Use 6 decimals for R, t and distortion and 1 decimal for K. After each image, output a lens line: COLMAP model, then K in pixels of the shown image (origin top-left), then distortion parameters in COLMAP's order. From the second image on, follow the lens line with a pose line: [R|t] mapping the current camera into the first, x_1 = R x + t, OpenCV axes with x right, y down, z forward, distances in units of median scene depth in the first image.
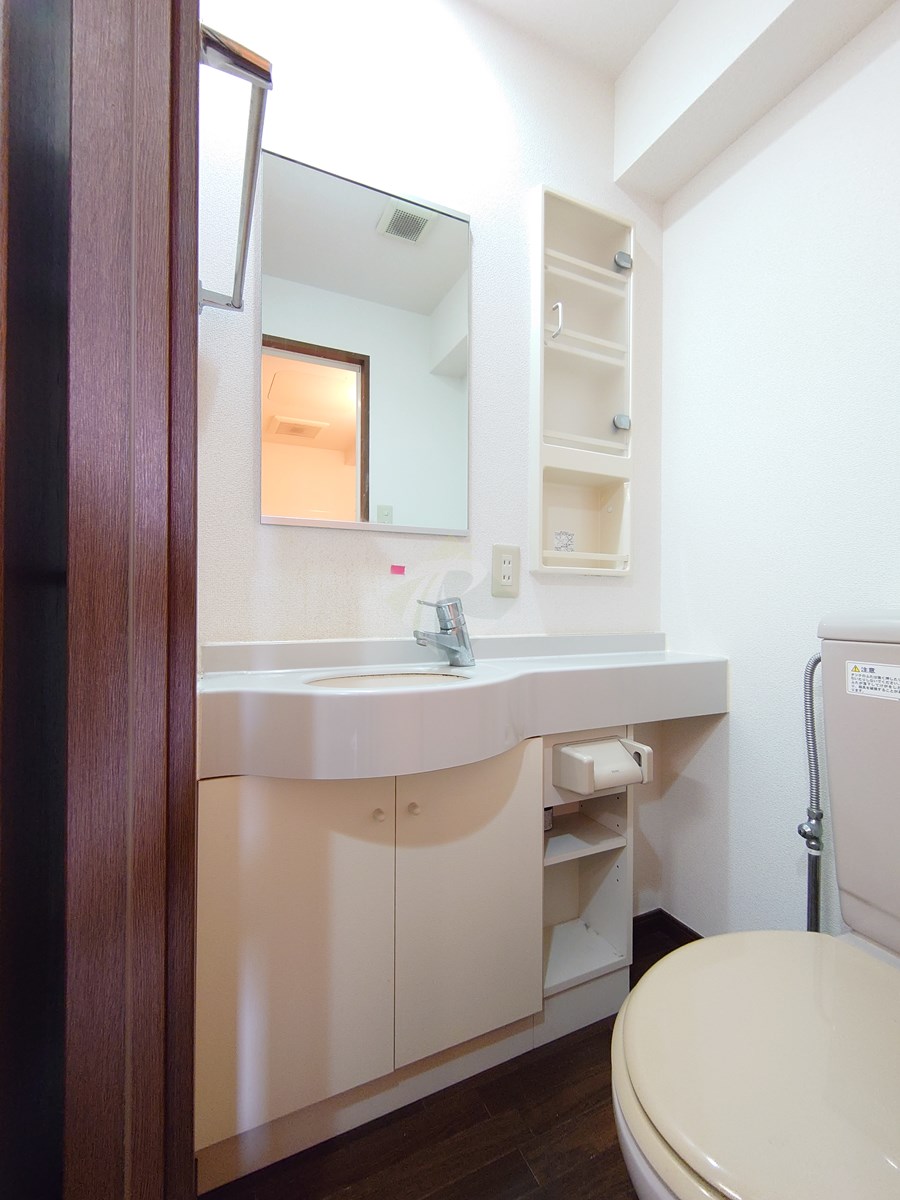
lens RADIAL K [[521.0, 0, 450.0], [0, 521.0, 601.0], [0, 0, 1]] dist [0.005470, -0.002447]
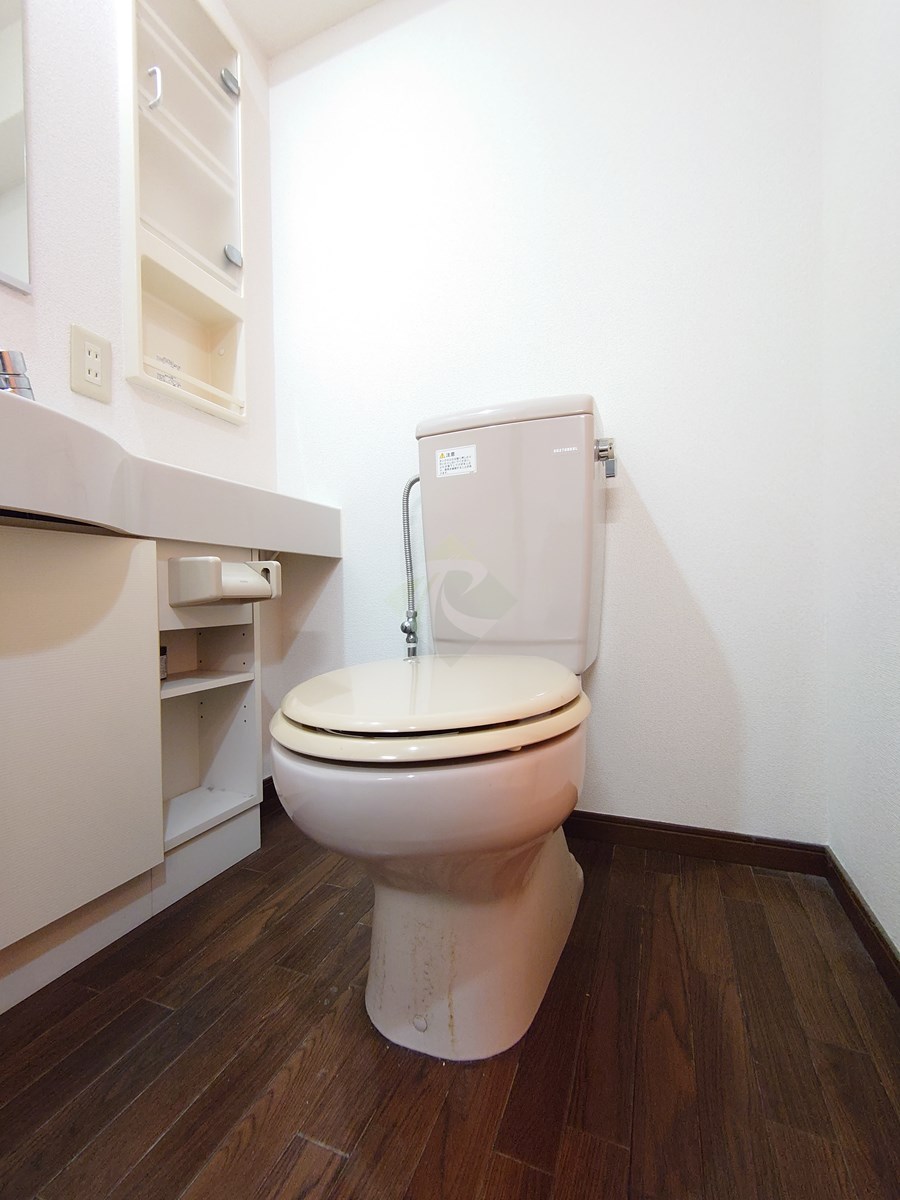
lens RADIAL K [[521.0, 0, 455.3], [0, 521.0, 603.1], [0, 0, 1]] dist [0.005470, -0.002447]
pose [[0.729714, -0.024820, 0.683302, -0.040669], [0.019281, 0.999690, 0.015722, 0.300416], [-0.683480, 0.001703, 0.729967, 0.043952]]
